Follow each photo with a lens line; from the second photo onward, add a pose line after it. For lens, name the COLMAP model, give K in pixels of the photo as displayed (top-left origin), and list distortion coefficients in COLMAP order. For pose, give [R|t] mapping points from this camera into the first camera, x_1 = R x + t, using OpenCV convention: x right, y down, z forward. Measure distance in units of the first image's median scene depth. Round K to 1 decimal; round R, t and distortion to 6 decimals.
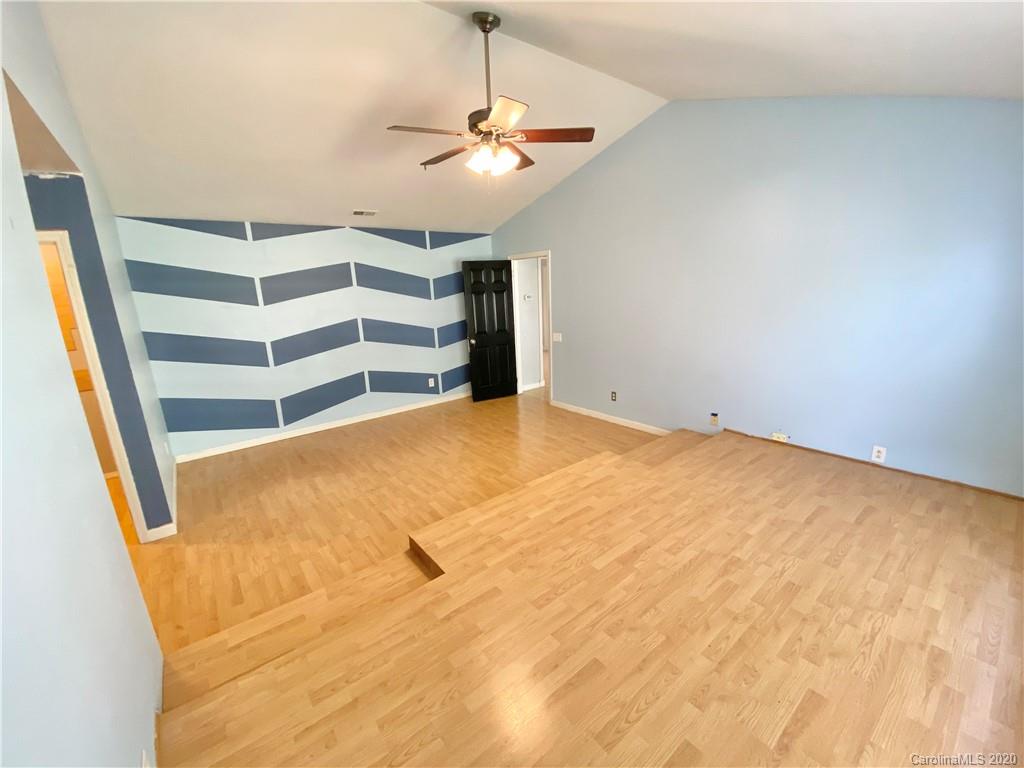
lens RADIAL K [[409.4, 0, 511.0], [0, 409.4, 382.5], [0, 0, 1]] dist [0.028180, -0.026430]
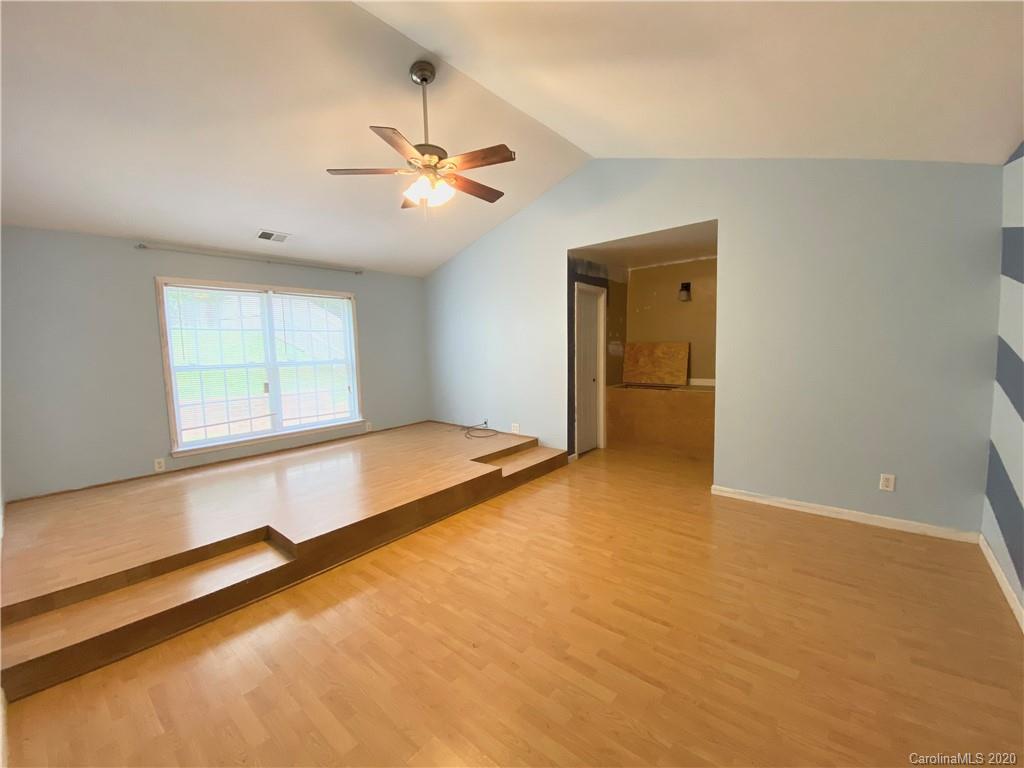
lens RADIAL K [[409.4, 0, 511.0], [0, 409.4, 382.5], [0, 0, 1]] dist [0.028180, -0.026430]
pose [[-0.978157, 0.081161, -0.191370, -0.006524], [0.016674, 0.948296, 0.316950, -0.316302], [0.207200, 0.306836, -0.928935, 1.703829]]
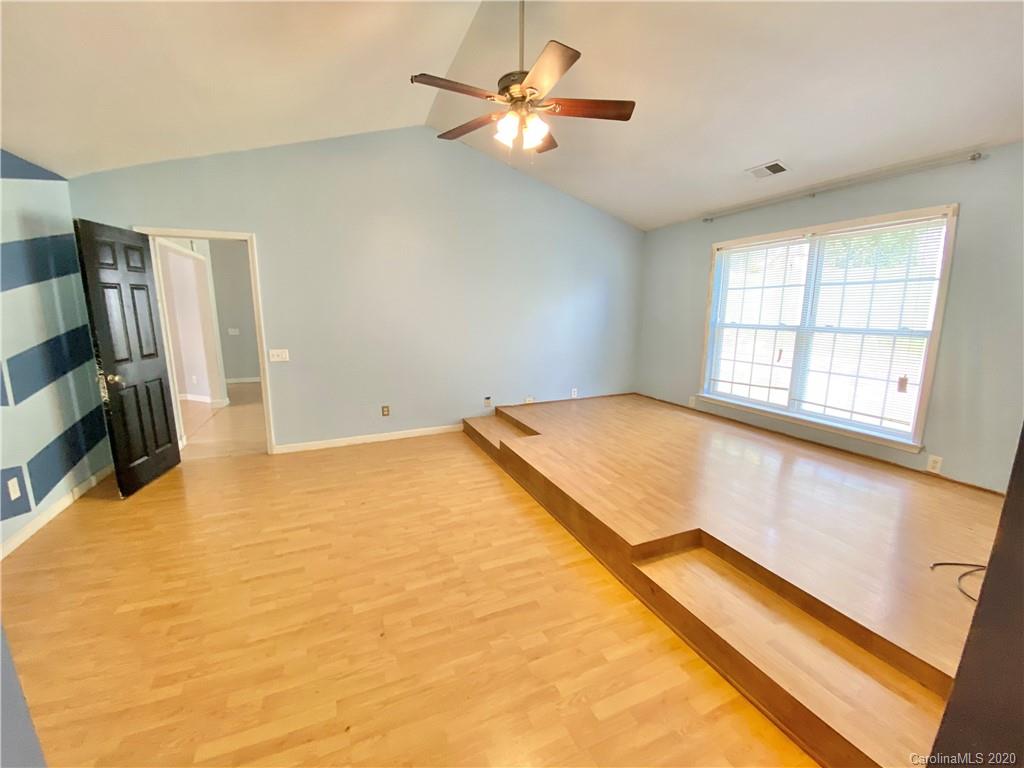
lens RADIAL K [[409.4, 0, 511.0], [0, 409.4, 382.5], [0, 0, 1]] dist [0.028180, -0.026430]
pose [[0.265162, -0.129474, 0.955472, -0.778461], [0.210888, 0.974739, 0.073559, -0.052253], [-0.940859, 0.181993, 0.285768, 0.671215]]
